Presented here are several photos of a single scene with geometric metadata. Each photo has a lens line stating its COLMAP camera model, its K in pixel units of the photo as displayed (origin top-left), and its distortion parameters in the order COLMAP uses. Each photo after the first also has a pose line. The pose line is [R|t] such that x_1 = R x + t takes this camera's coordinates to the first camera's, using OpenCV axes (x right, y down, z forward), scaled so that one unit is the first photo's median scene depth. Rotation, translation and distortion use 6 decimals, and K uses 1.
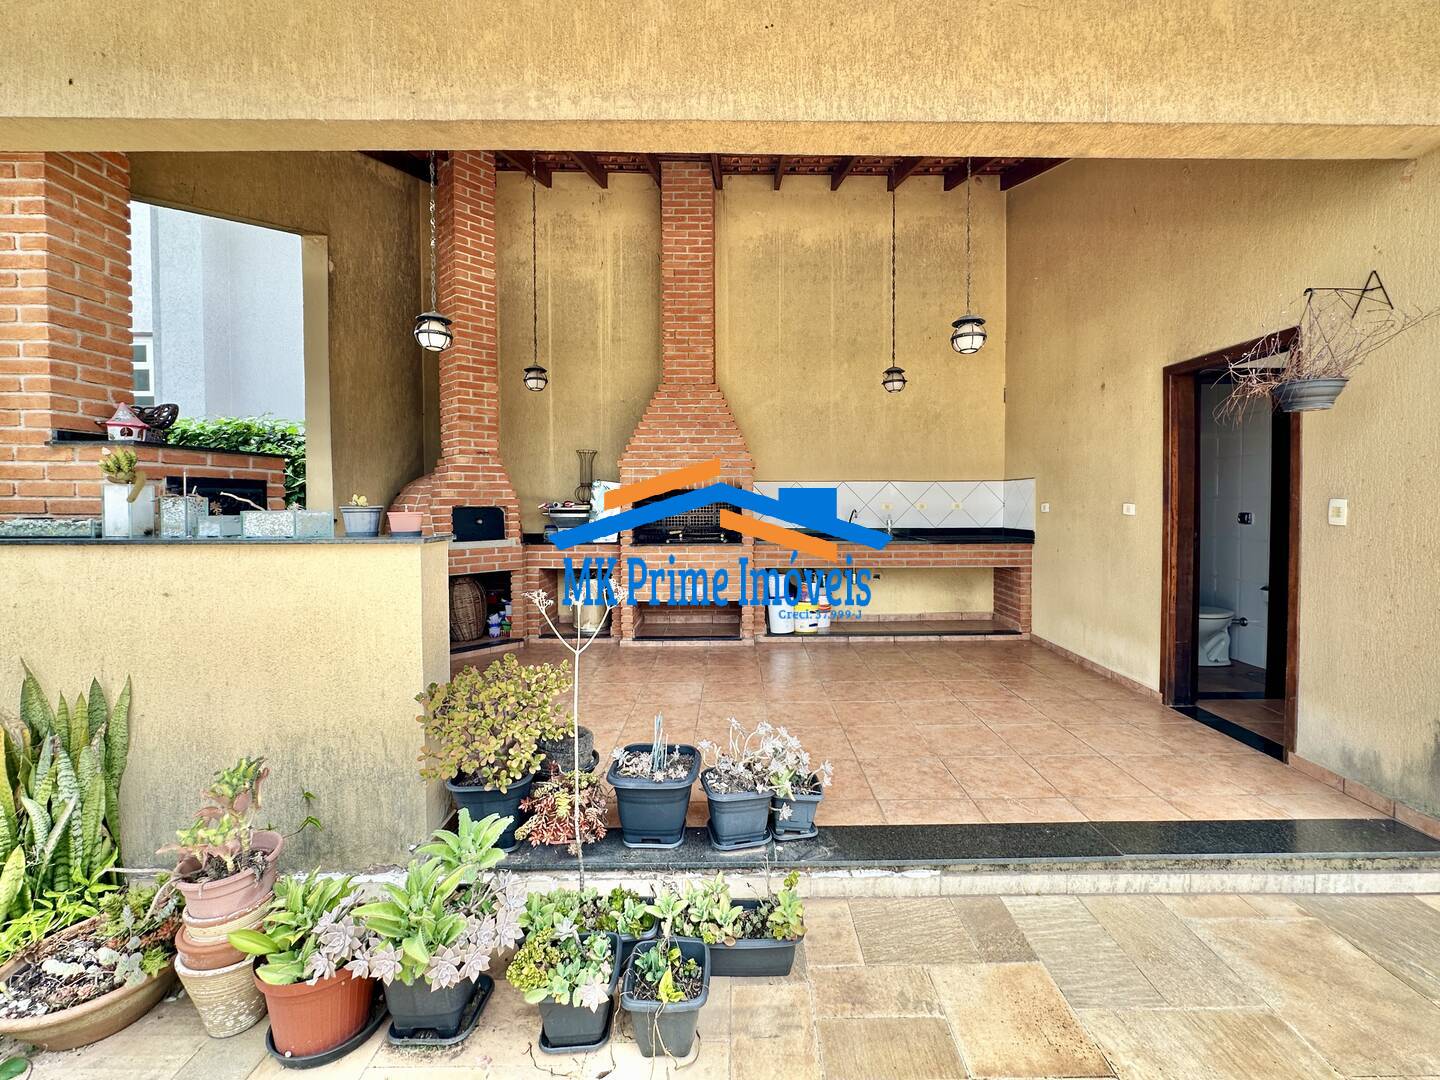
lens RADIAL K [[618.2, 0, 726.3], [0, 618.2, 524.5], [0, 0, 1]] dist [-0.005310, -0.000060]
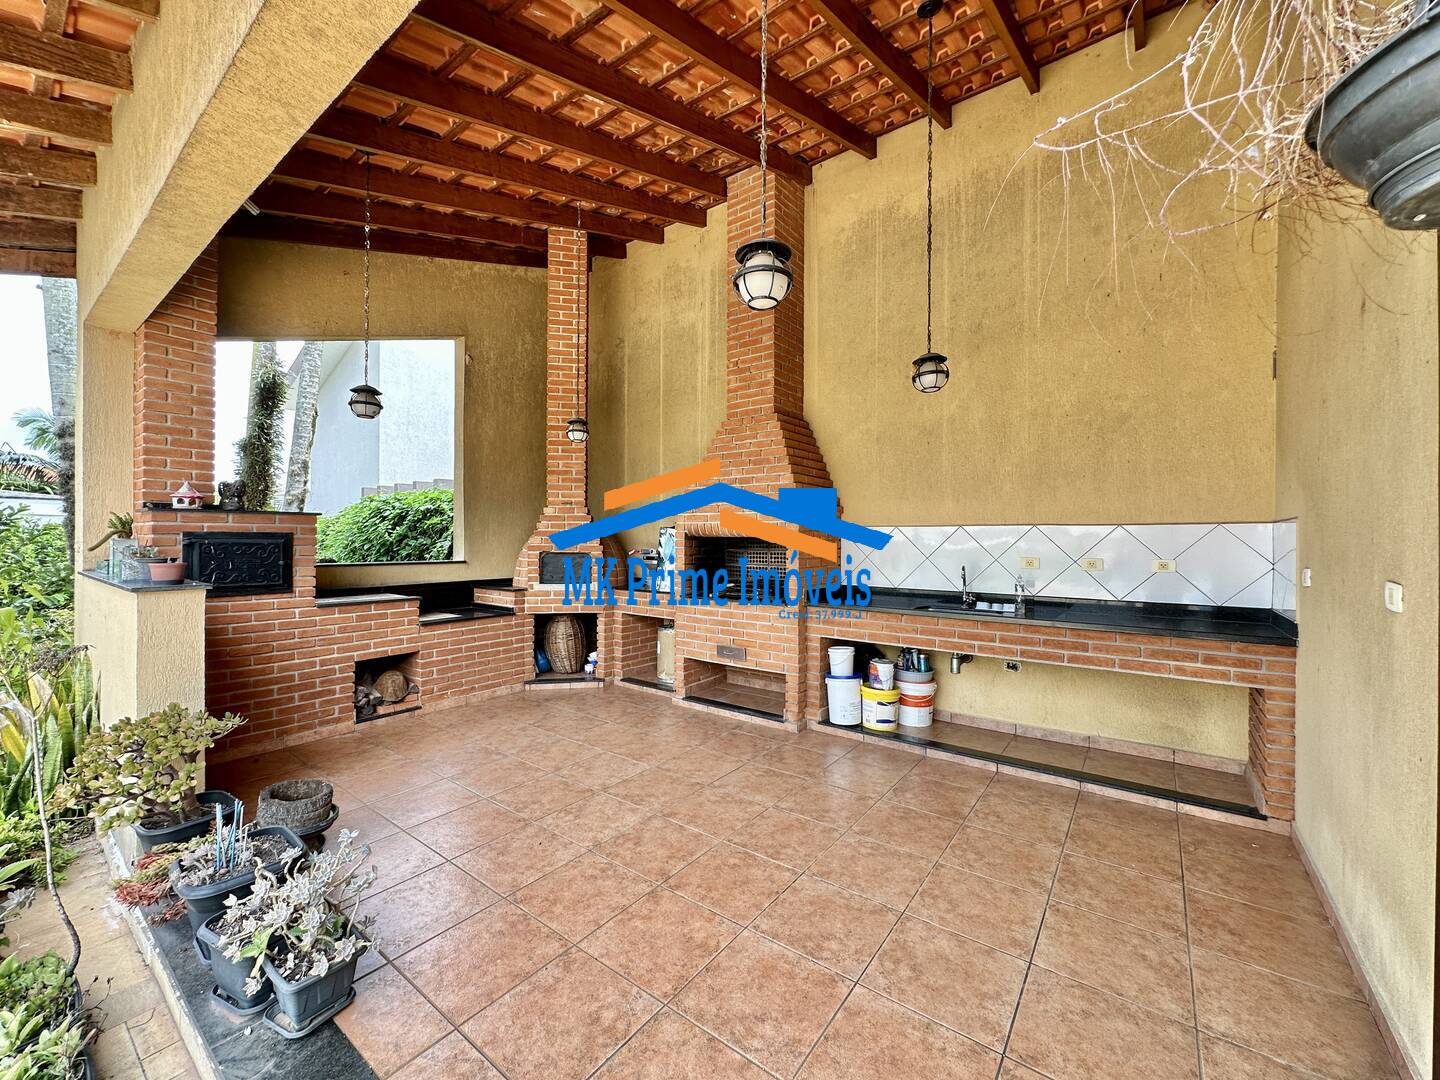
lens RADIAL K [[575.1, 0, 712.4], [0, 575.1, 545.7], [0, 0, 1]] dist [-0.001119, -0.000010]
pose [[0.790399, 0.013400, -0.612446, 0.402256], [-0.031165, 0.999346, -0.018356, -0.028226], [0.611799, 0.033595, 0.790300, 0.330099]]
